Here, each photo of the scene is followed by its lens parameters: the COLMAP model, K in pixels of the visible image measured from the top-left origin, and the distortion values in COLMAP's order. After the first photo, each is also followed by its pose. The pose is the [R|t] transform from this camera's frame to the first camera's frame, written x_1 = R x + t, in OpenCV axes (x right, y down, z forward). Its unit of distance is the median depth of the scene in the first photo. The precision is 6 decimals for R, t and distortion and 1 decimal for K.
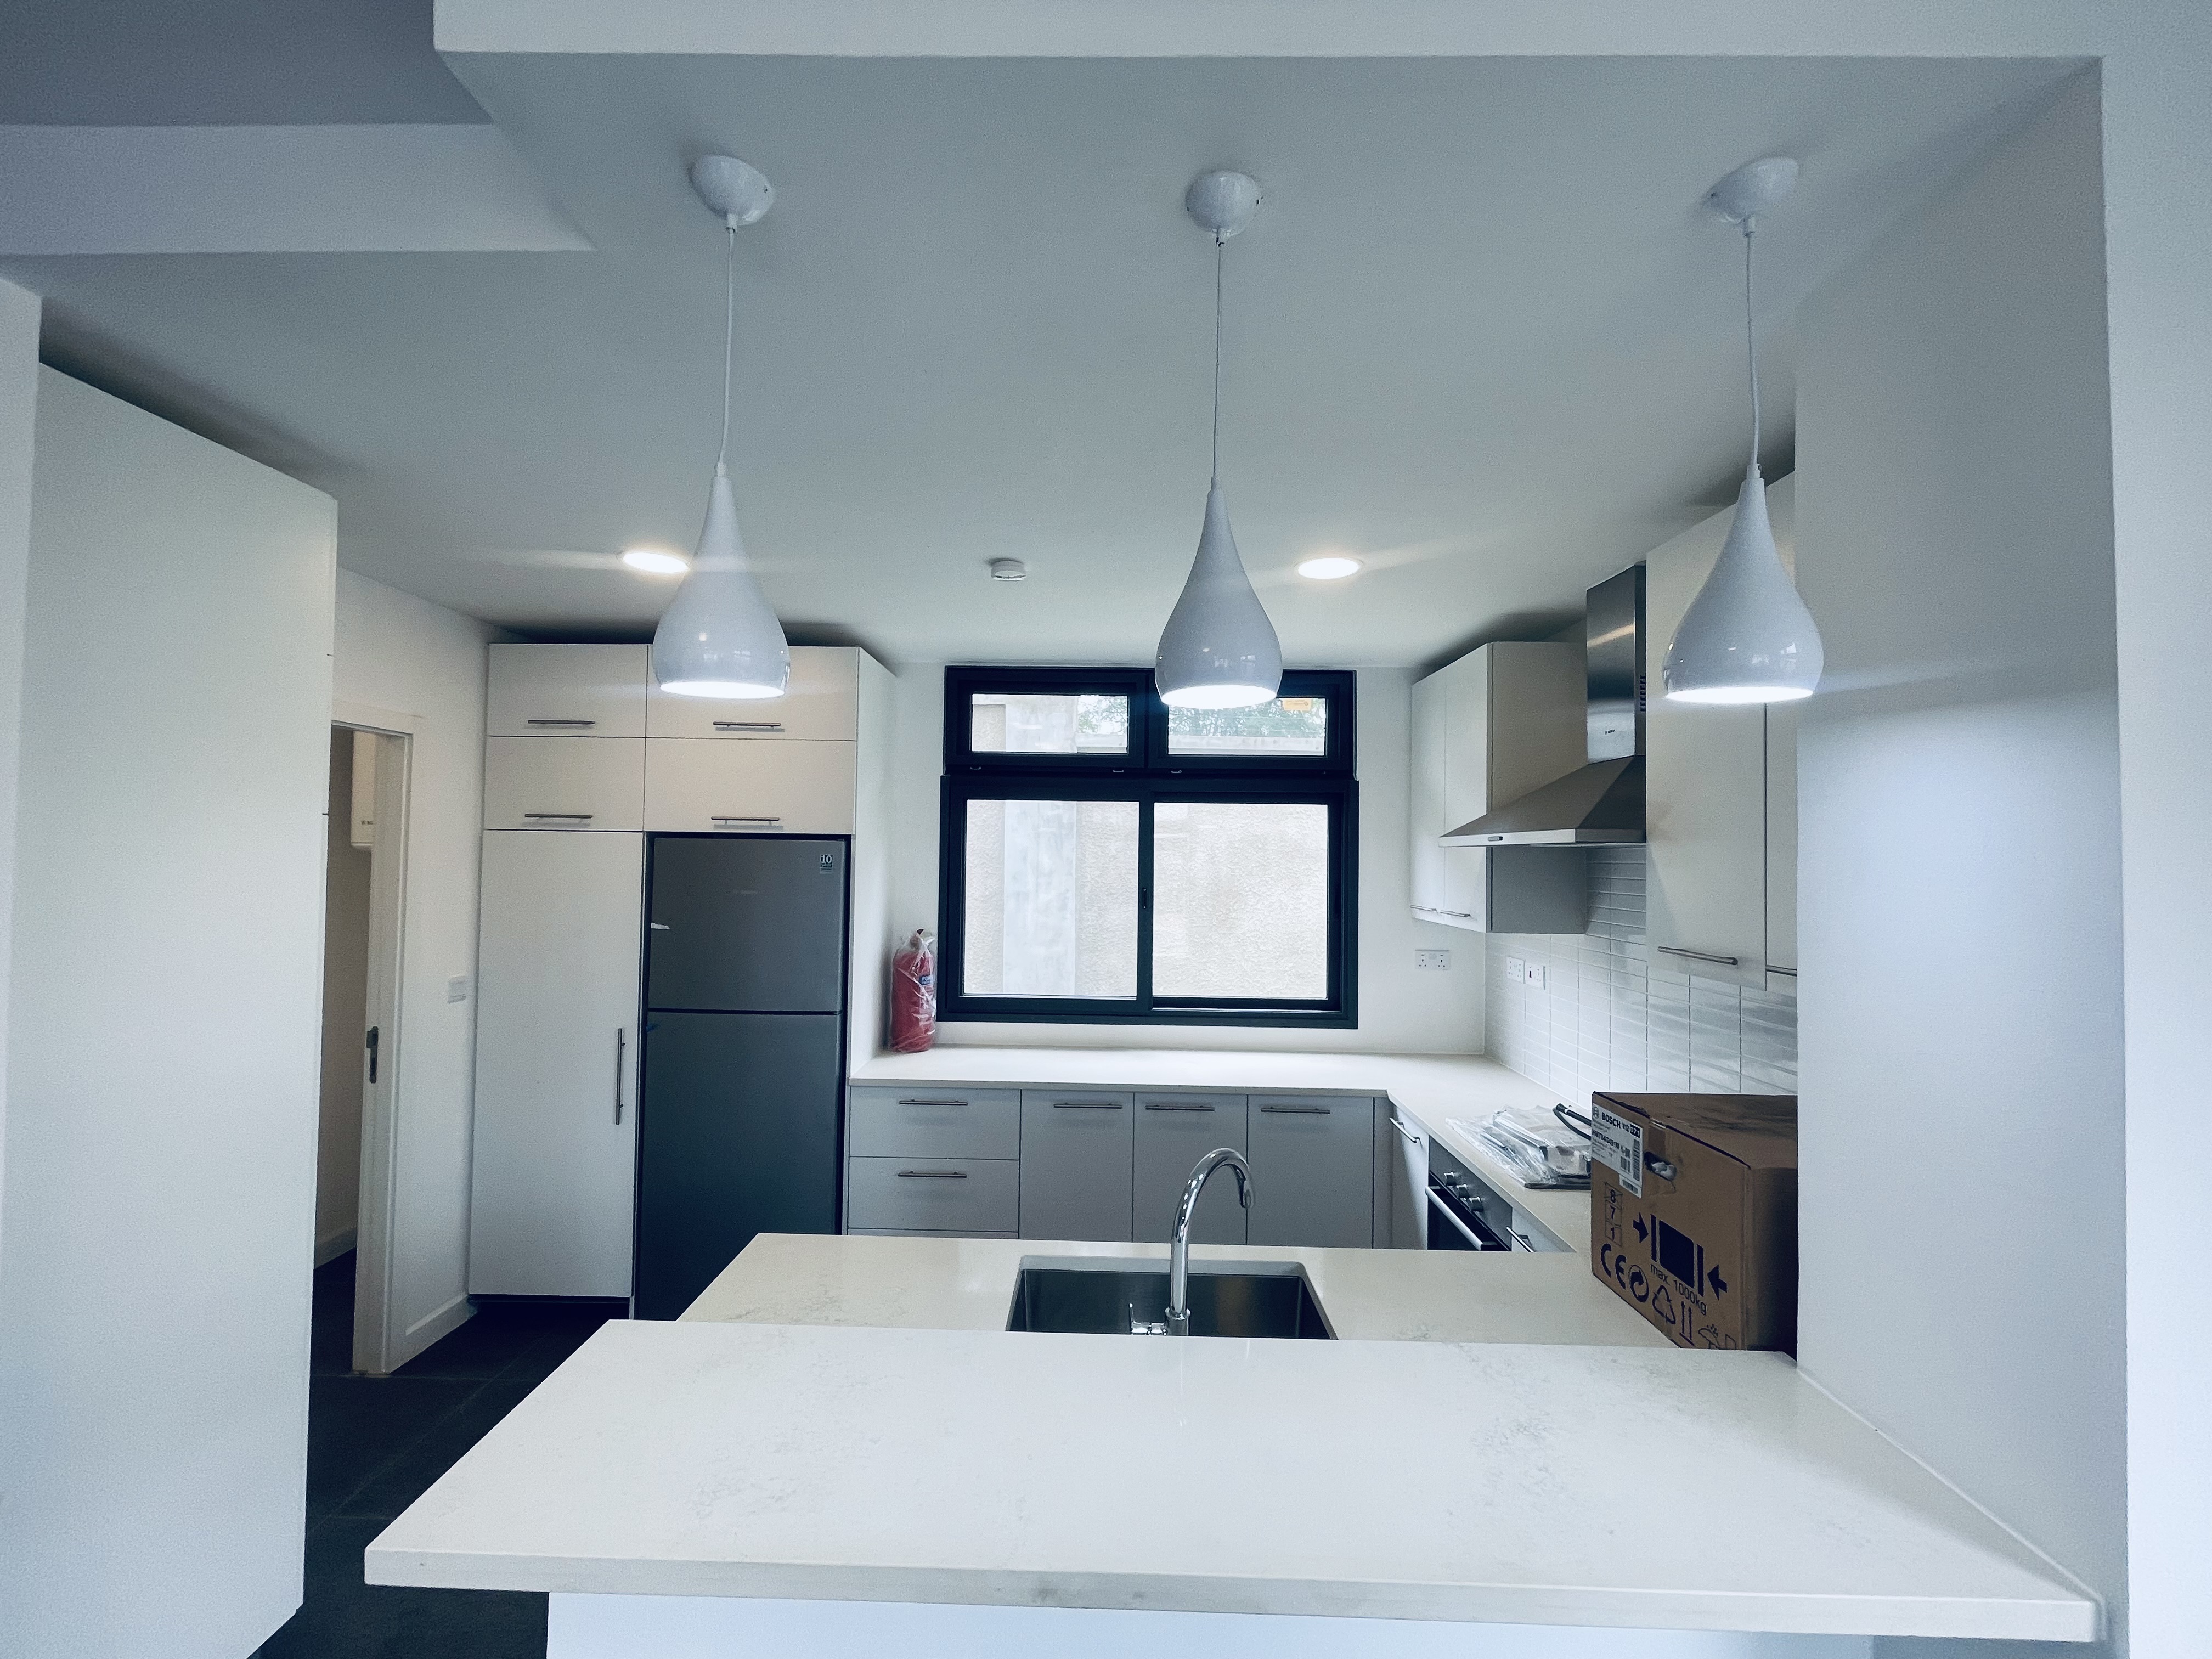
lens RADIAL K [[888.2, 0, 1096.0], [0, 888.2, 835.1], [0, 0, 1]] dist [0.000175, -0.000221]
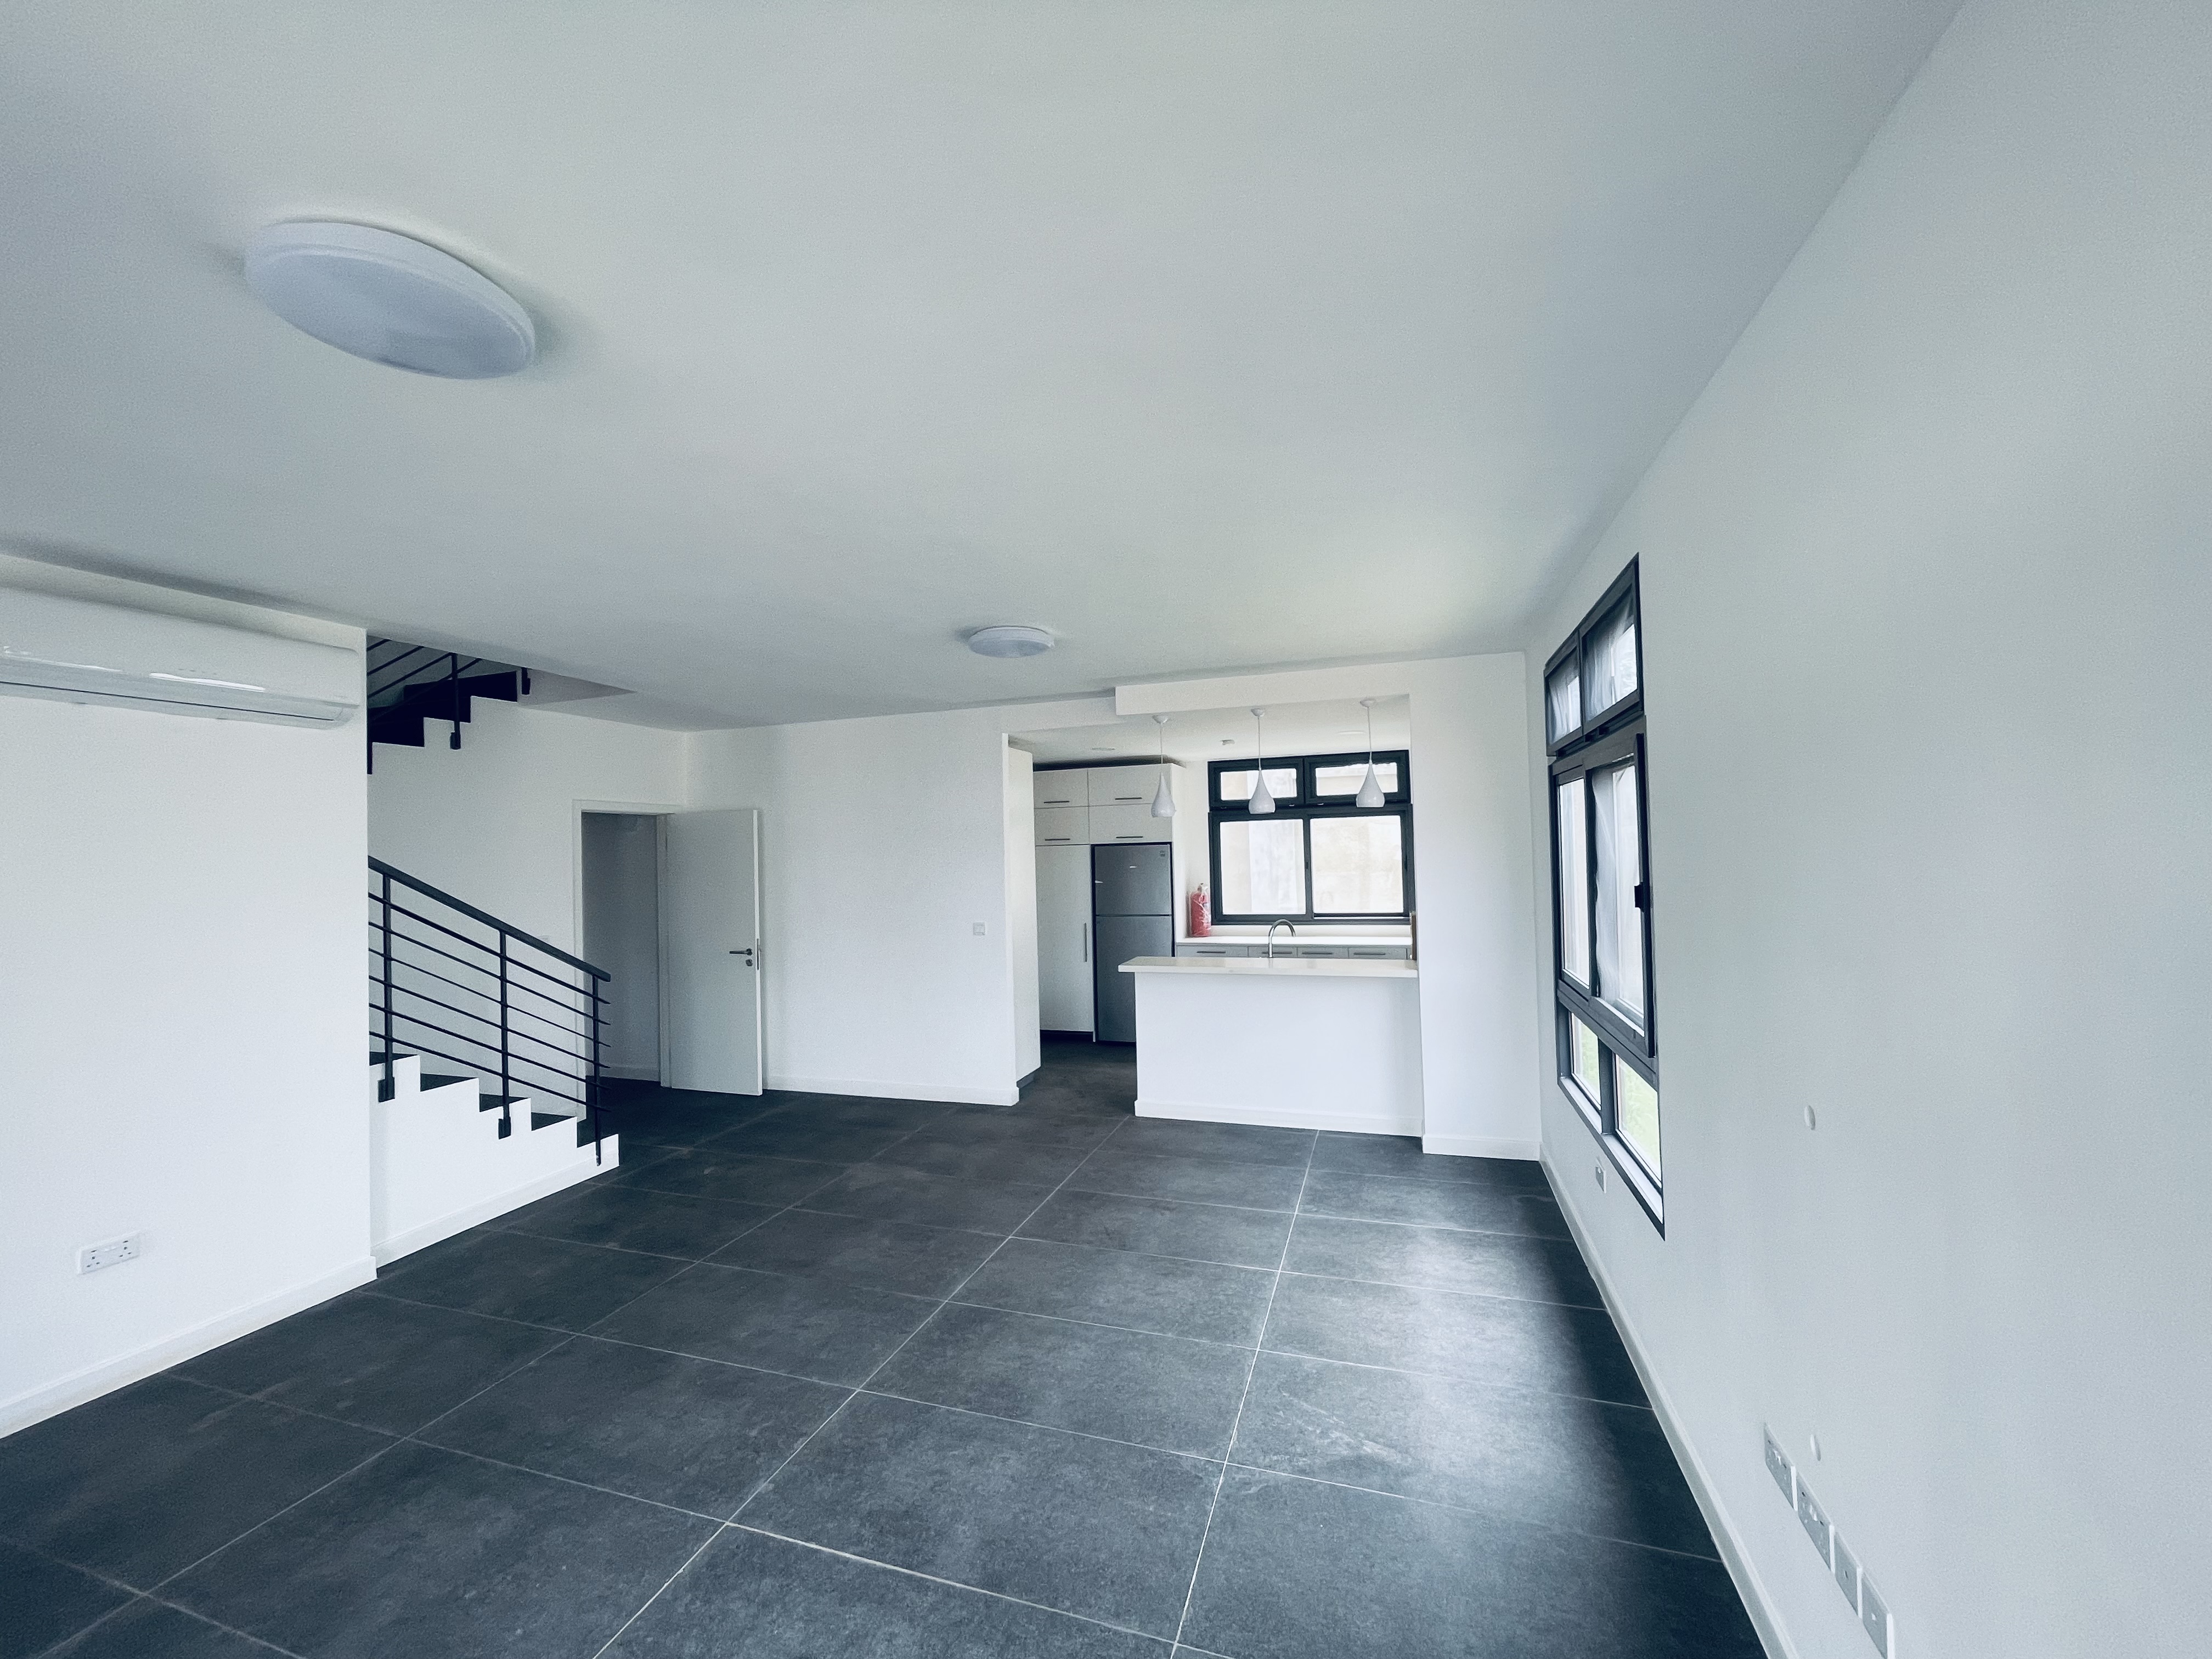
lens RADIAL K [[888.2, 0, 1096.0], [0, 888.2, 835.1], [0, 0, 1]] dist [0.000175, -0.000221]
pose [[0.953520, -0.045559, -0.297865, 0.216076], [0.046484, 0.998911, -0.003983, -0.016027], [0.297722, -0.010048, 0.954600, -1.195061]]
